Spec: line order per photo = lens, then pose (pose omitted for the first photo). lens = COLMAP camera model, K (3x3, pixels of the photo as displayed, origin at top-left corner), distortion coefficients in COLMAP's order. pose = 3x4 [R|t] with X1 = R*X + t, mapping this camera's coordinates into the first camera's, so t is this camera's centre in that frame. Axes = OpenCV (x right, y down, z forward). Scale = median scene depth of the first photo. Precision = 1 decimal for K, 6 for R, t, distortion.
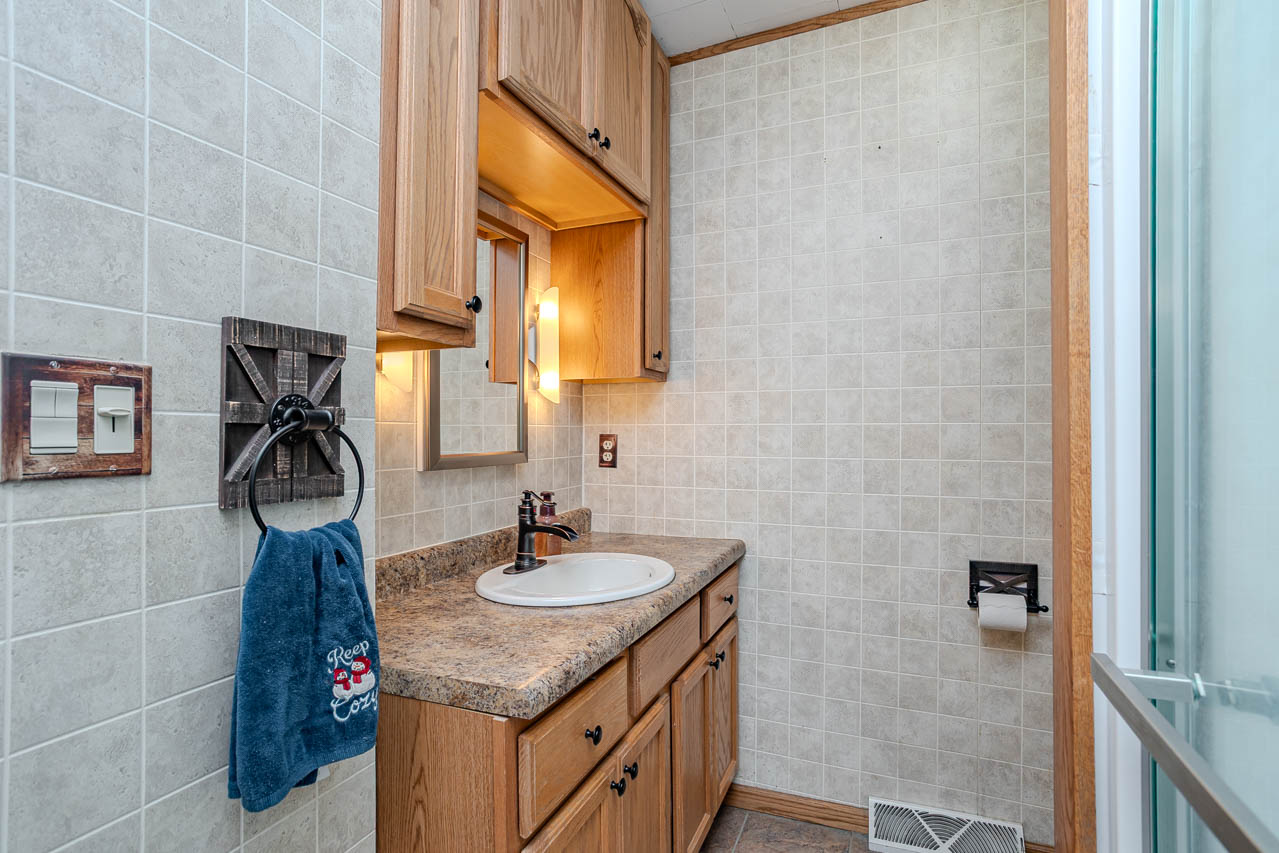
lens RADIAL K [[618.3, 0, 640.5], [0, 618.3, 434.6], [0, 0, 1]] dist [-0.031526, 0.018125]
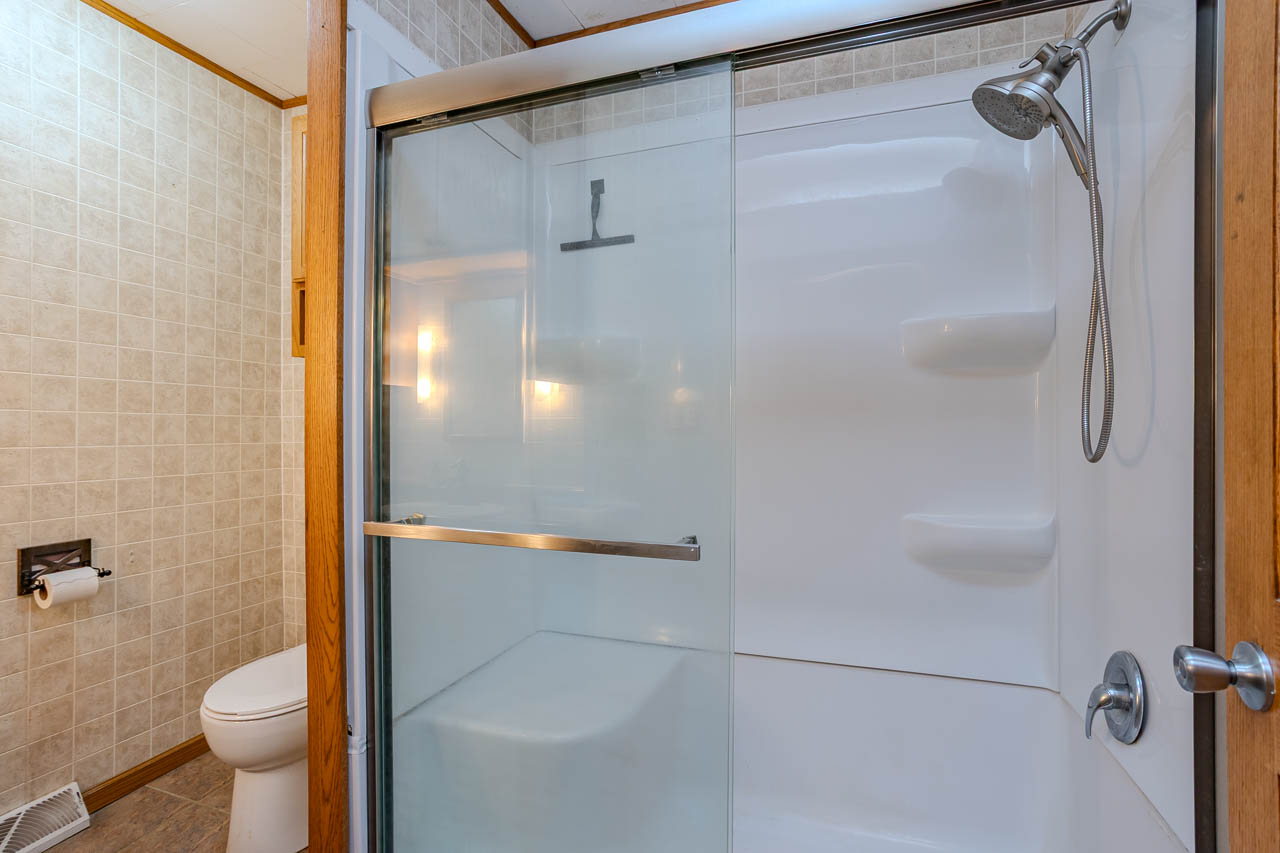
lens RADIAL K [[618.8, 0, 637.6], [0, 618.8, 424.6], [0, 0, 1]] dist [-0.031526, 0.018125]
pose [[-0.060359, 0.004634, 0.998166, -0.513525], [-0.001524, 0.999988, -0.004735, 0.008091], [-0.998176, -0.001807, -0.060351, 0.065671]]
